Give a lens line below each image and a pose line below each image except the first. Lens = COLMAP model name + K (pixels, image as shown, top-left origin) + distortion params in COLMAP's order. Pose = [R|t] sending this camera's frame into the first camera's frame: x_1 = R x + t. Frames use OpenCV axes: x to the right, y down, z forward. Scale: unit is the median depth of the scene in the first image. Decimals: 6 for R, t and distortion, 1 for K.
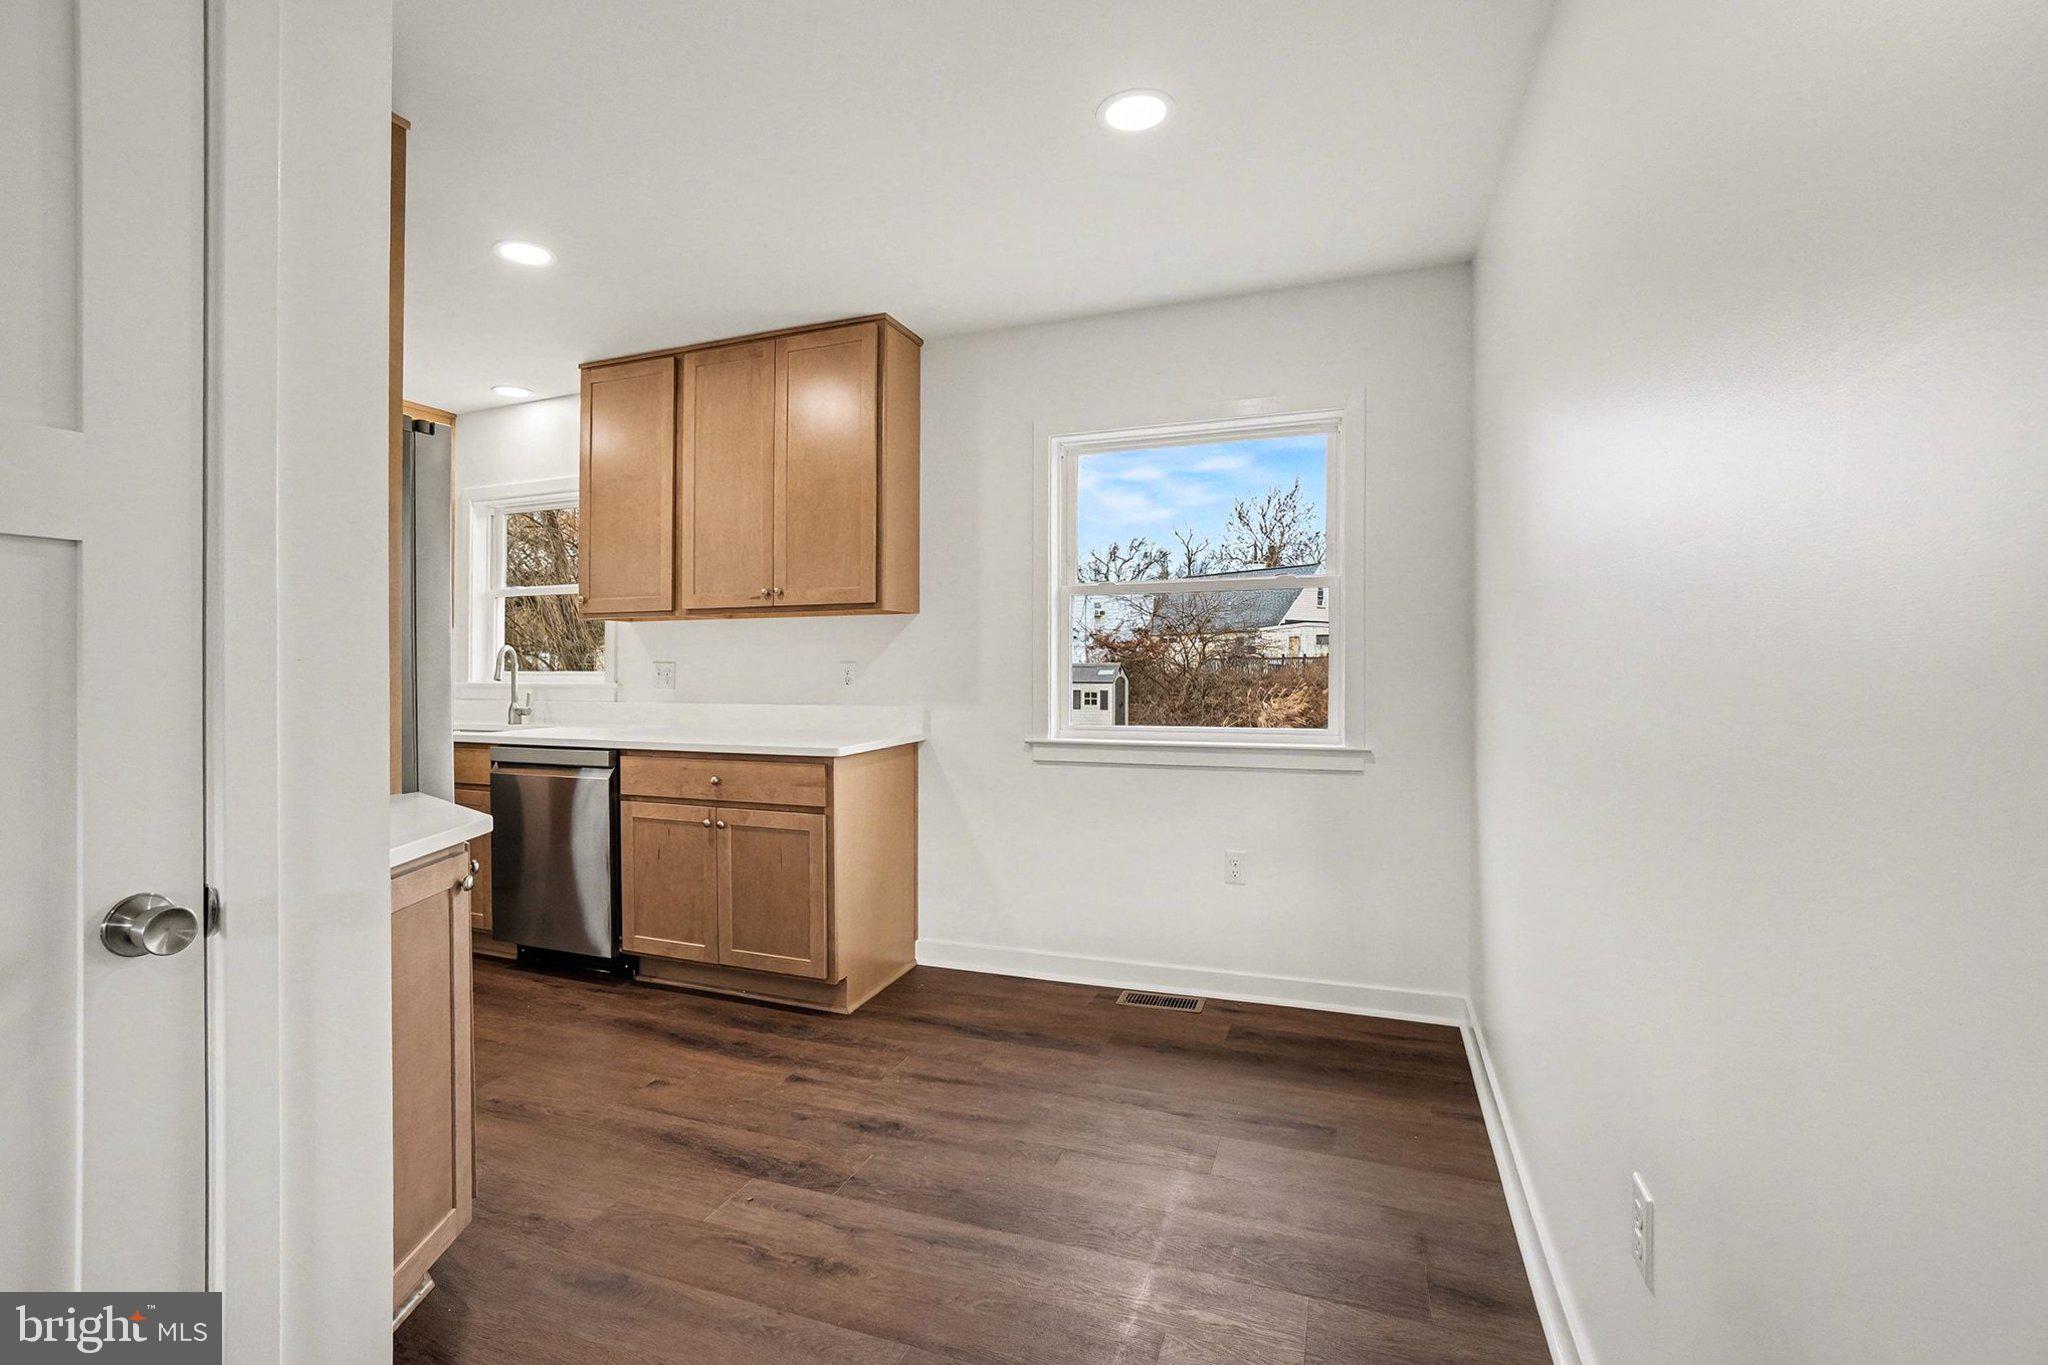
lens RADIAL K [[930.2, 0, 992.7], [0, 930.2, 660.0], [0, 0, 1]] dist [-0.062222, 0.027666]
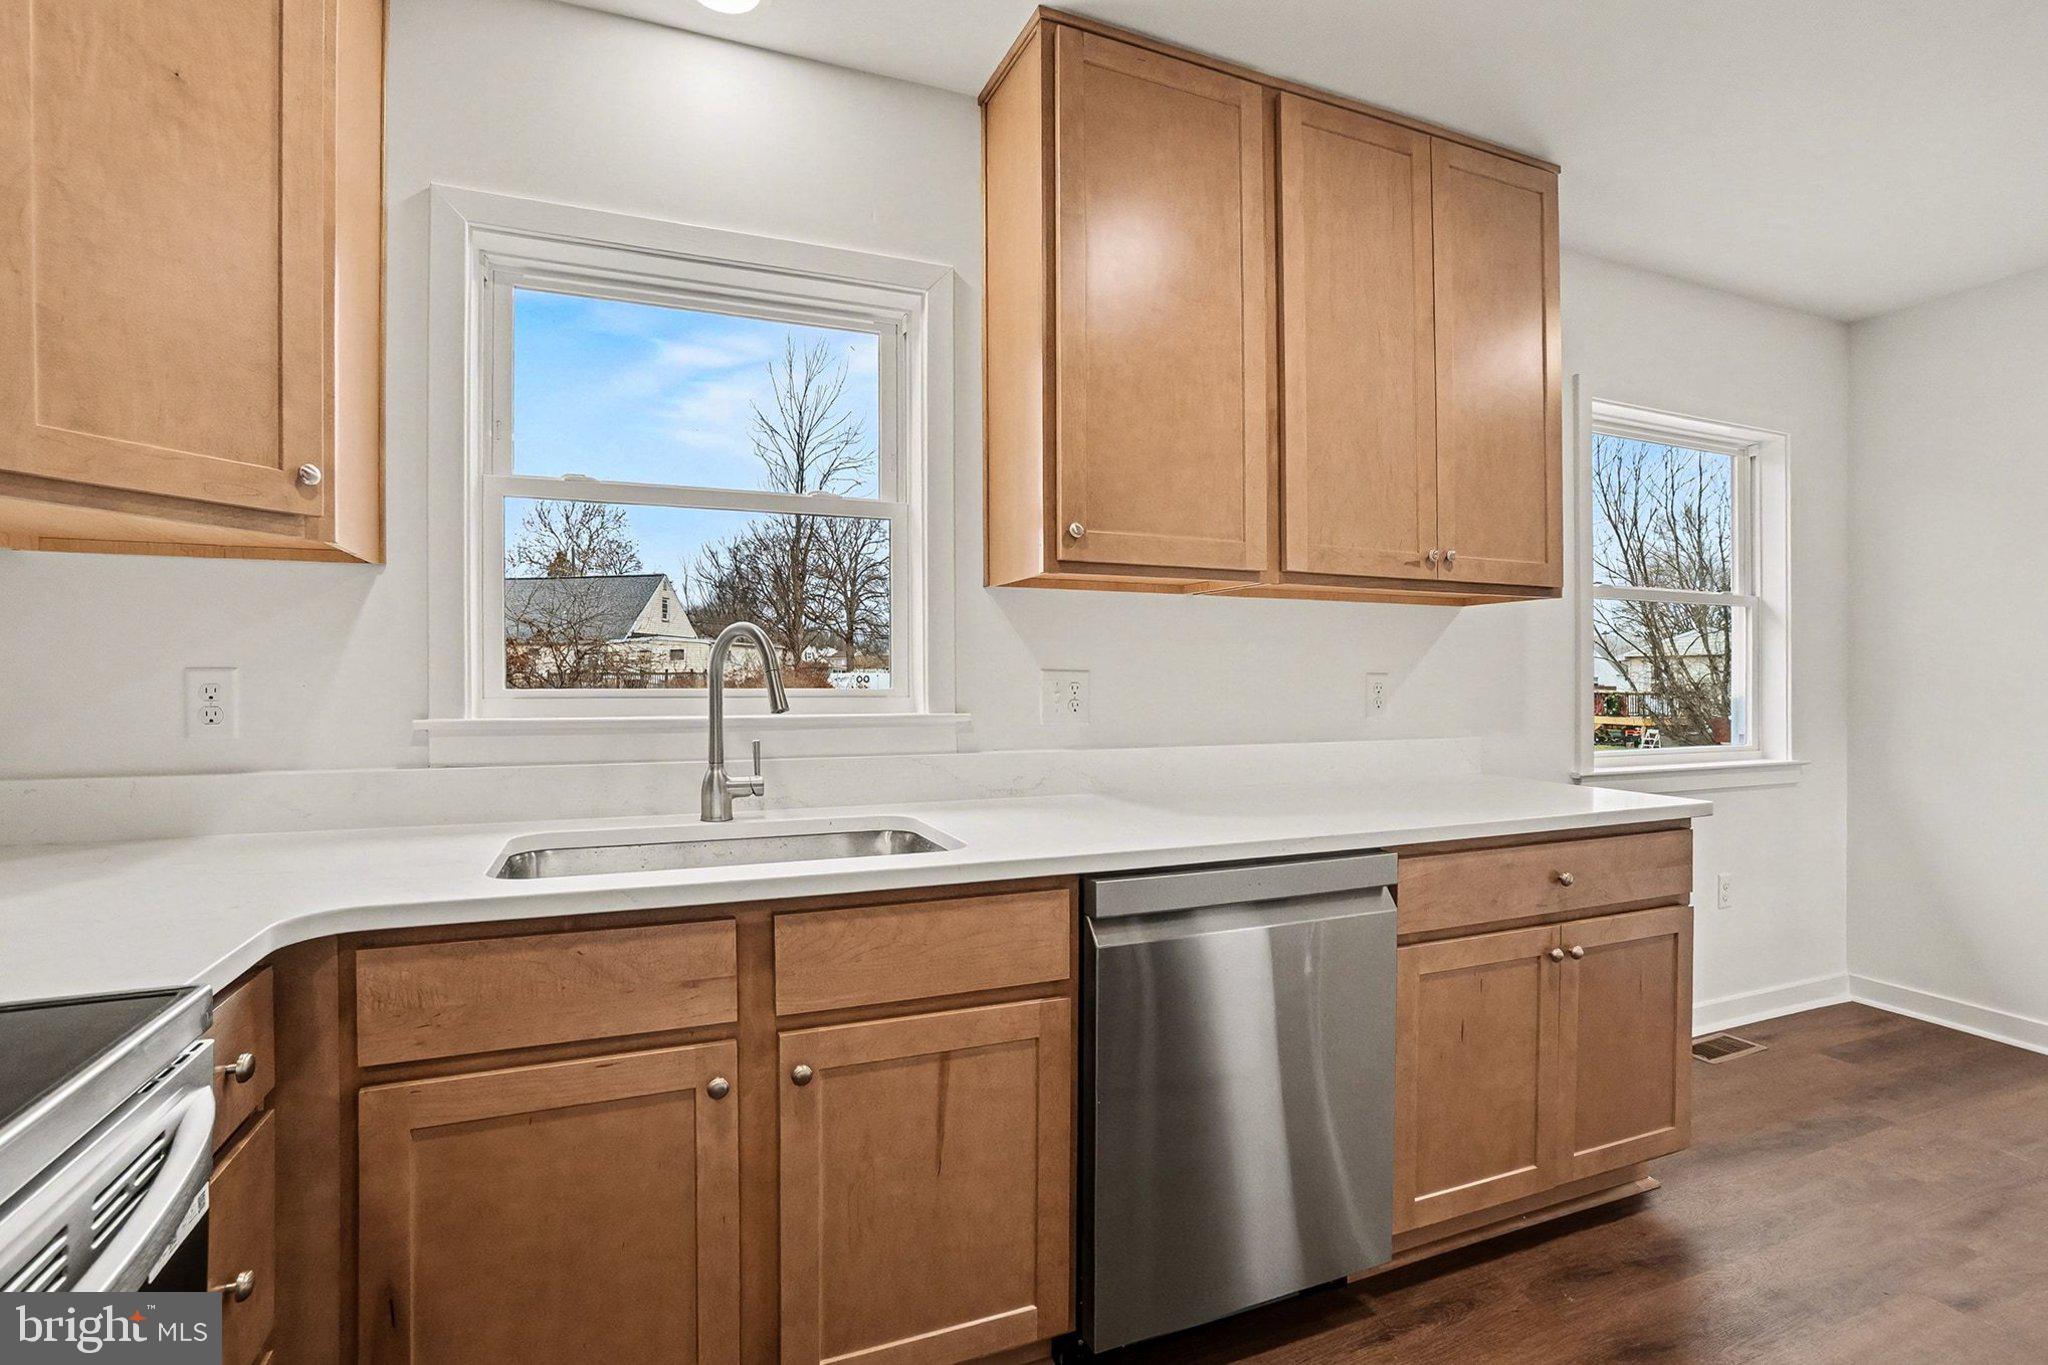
lens RADIAL K [[957.6, 0, 892.0], [0, 957.6, 705.6], [0, 0, 1]] dist [-0.067022, 0.020252]
pose [[0.741718, -0.013027, 0.670585, -0.916851], [-0.007425, 0.999591, 0.027631, 0.009428], [-0.670670, -0.025473, 0.741318, 0.786783]]
